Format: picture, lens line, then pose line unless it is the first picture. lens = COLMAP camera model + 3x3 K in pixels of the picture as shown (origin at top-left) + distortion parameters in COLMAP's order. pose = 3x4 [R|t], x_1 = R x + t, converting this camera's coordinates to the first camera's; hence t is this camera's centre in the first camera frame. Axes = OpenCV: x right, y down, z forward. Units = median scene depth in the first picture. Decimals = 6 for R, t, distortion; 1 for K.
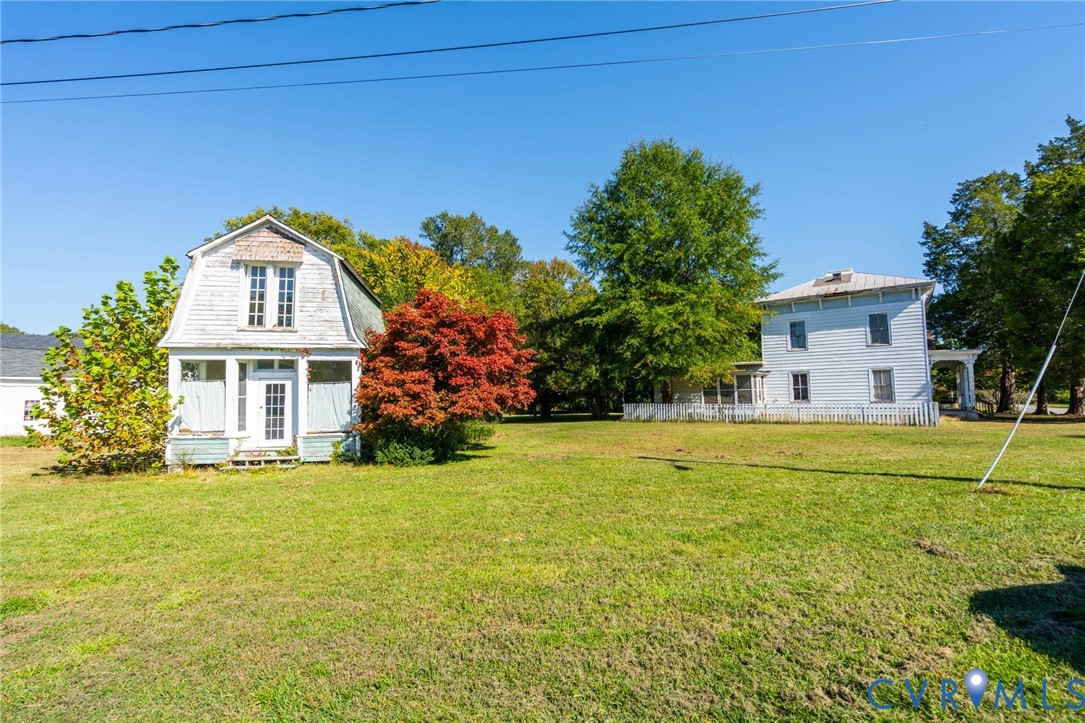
lens RADIAL K [[479.9, 0, 535.7], [0, 479.9, 363.3], [0, 0, 1]] dist [-0.005156, 0.001804]
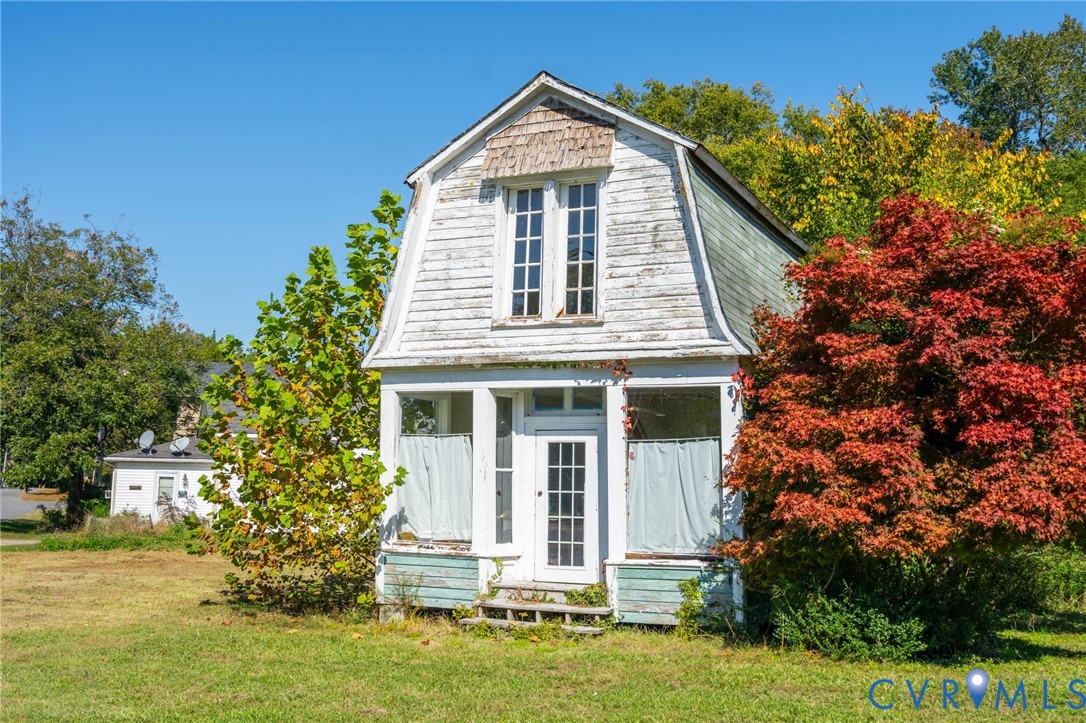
lens RADIAL K [[1103.5, 0, 550.4], [0, 1103.5, 358.9], [0, 0, 1]] dist [0.001335, 0.000000]
pose [[0.834624, -0.039010, -0.549437, 0.019345], [0.015644, 0.998765, -0.047149, 0.013327], [0.550598, 0.030756, 0.834204, 0.123518]]
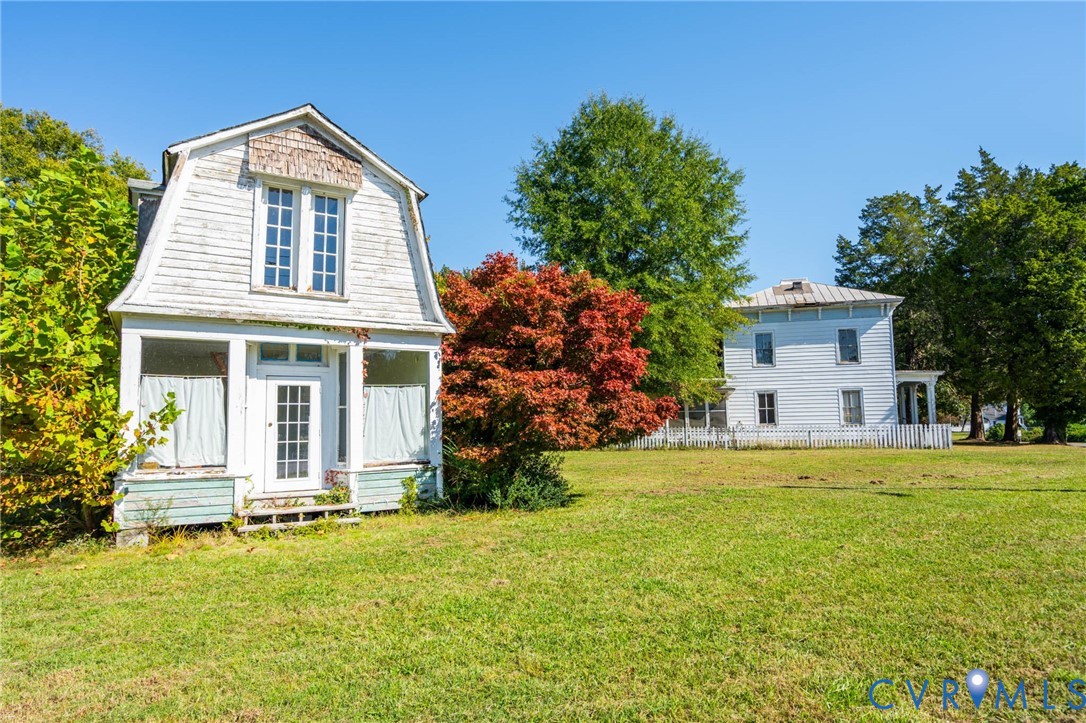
lens RADIAL K [[639.0, 0, 548.4], [0, 639.0, 362.6], [0, 0, 1]] dist [0.004229, -0.000433]
pose [[0.932436, 0.034524, 0.359681, -0.543807], [-0.023884, 0.999137, -0.033985, 0.034231], [-0.360544, 0.023098, 0.932456, 0.139595]]
